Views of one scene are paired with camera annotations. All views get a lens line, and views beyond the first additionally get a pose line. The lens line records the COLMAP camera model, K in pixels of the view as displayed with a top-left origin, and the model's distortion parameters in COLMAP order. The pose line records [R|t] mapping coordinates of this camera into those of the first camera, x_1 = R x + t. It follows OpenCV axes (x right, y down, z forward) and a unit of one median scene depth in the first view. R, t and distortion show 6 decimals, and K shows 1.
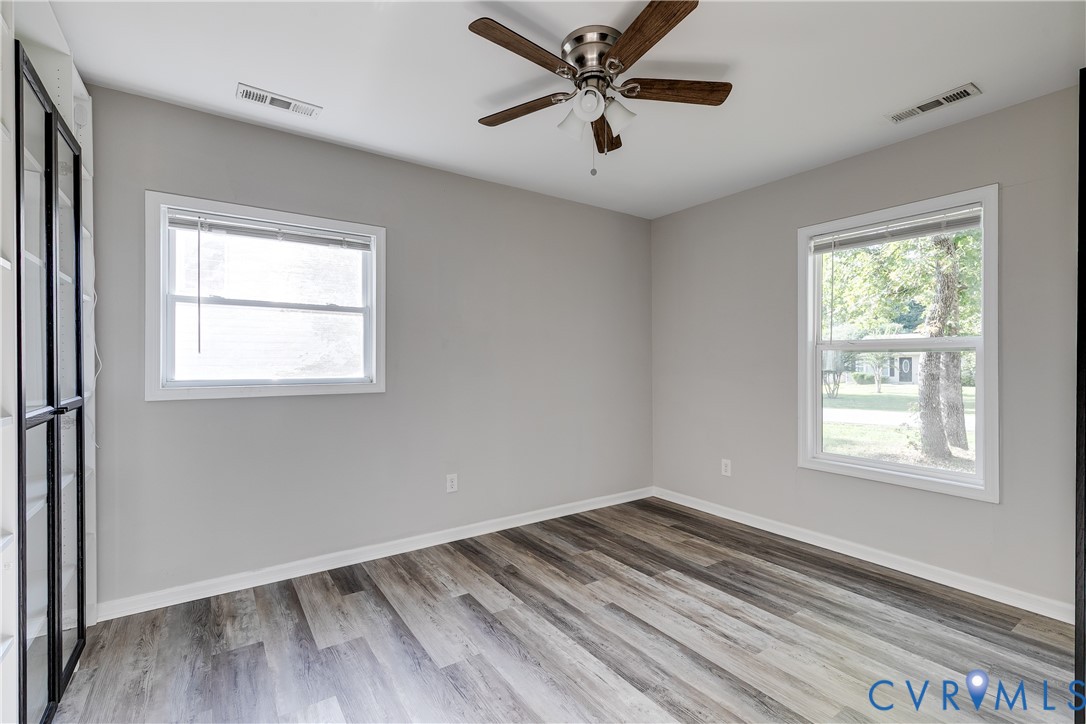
lens RADIAL K [[478.3, 0, 544.0], [0, 478.3, 364.4], [0, 0, 1]] dist [-0.004481, 0.000085]
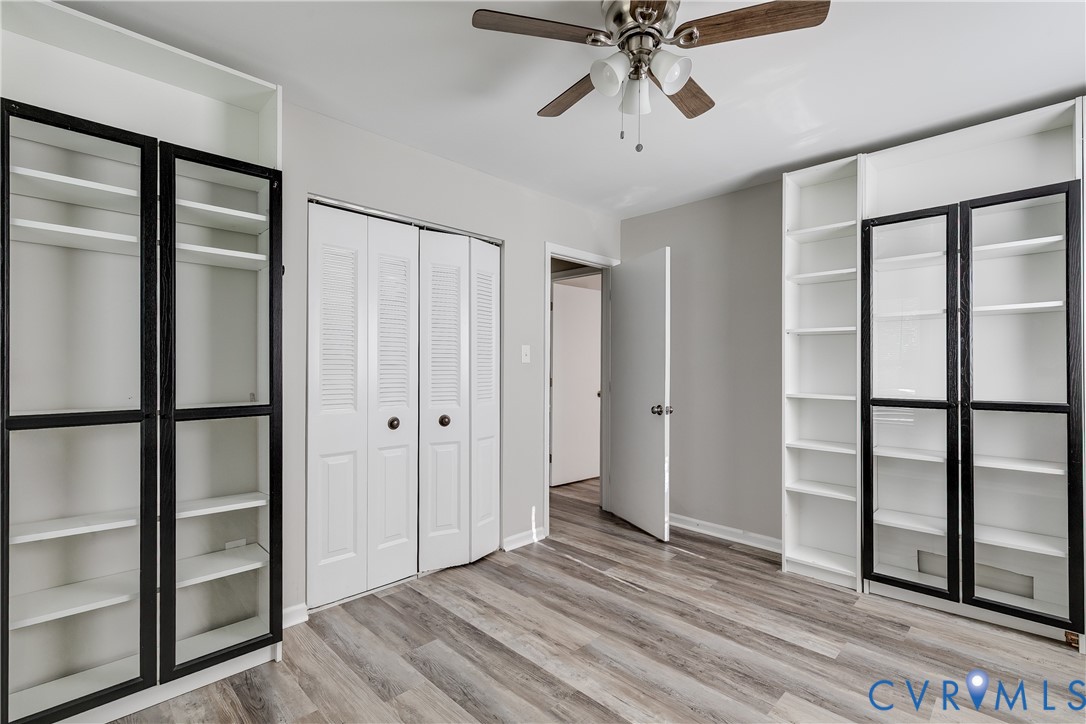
lens RADIAL K [[477.9, 0, 544.0], [0, 477.9, 368.8], [0, 0, 1]] dist [0.002724, -0.000375]
pose [[-0.983529, 0.000995, -0.180747, 0.439383], [0.000095, 0.999988, 0.004989, -0.013328], [0.180750, 0.004889, -0.983517, 1.895663]]
